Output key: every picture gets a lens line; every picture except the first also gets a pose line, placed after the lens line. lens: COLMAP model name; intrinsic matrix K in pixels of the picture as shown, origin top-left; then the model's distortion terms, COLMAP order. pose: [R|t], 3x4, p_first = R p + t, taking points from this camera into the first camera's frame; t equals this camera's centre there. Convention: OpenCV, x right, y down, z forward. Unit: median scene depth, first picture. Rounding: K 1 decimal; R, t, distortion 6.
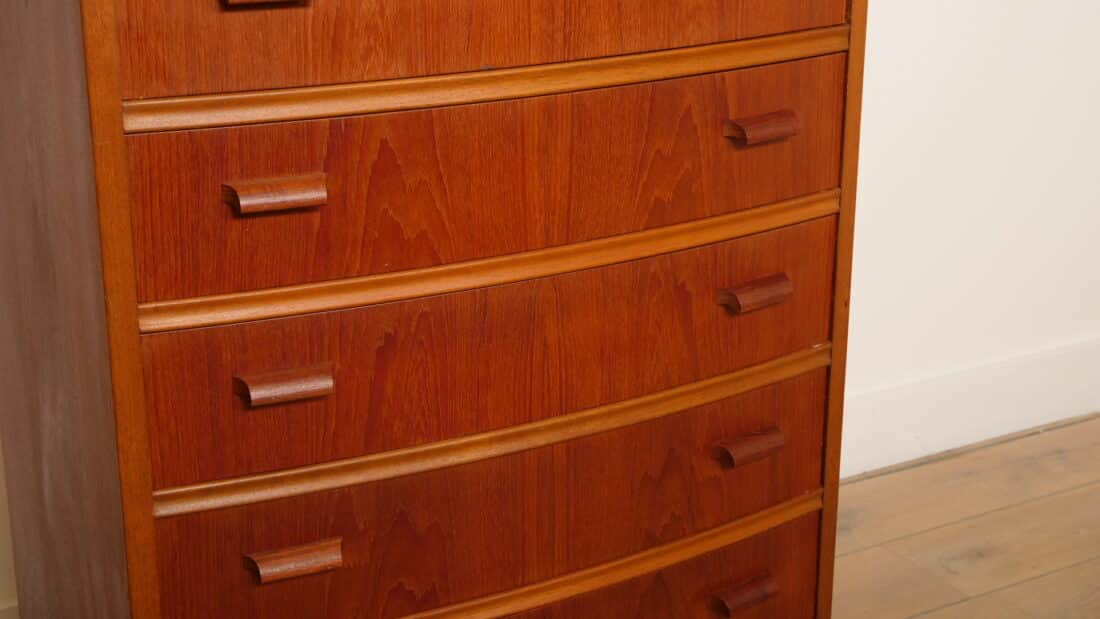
lens RADIAL K [[1734.1, 0, 550.0], [0, 1734.1, 309.5], [0, 0, 1]] dist [0.022202, 0.027403]
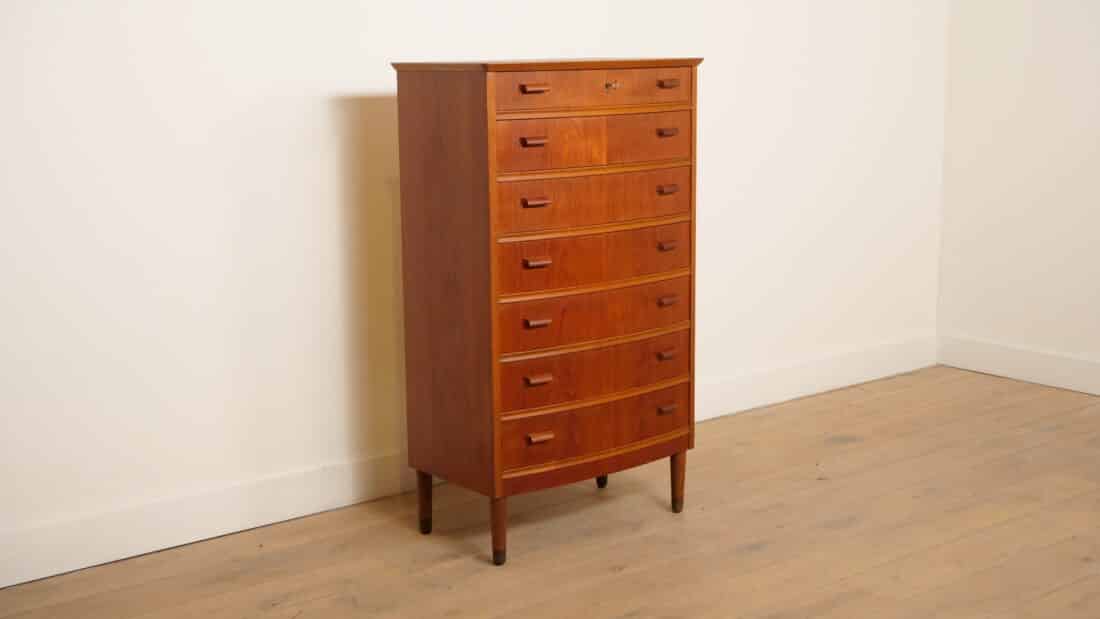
lens RADIAL K [[1507.7, 0, 549.3], [0, 1507.7, 352.6], [0, 0, 1]] dist [0.115086, -0.000174]
pose [[0.988374, -0.043755, 0.145610, -0.495107], [0.060463, 0.991825, -0.112372, 0.382929], [-0.139503, 0.119869, 0.982940, -1.623642]]
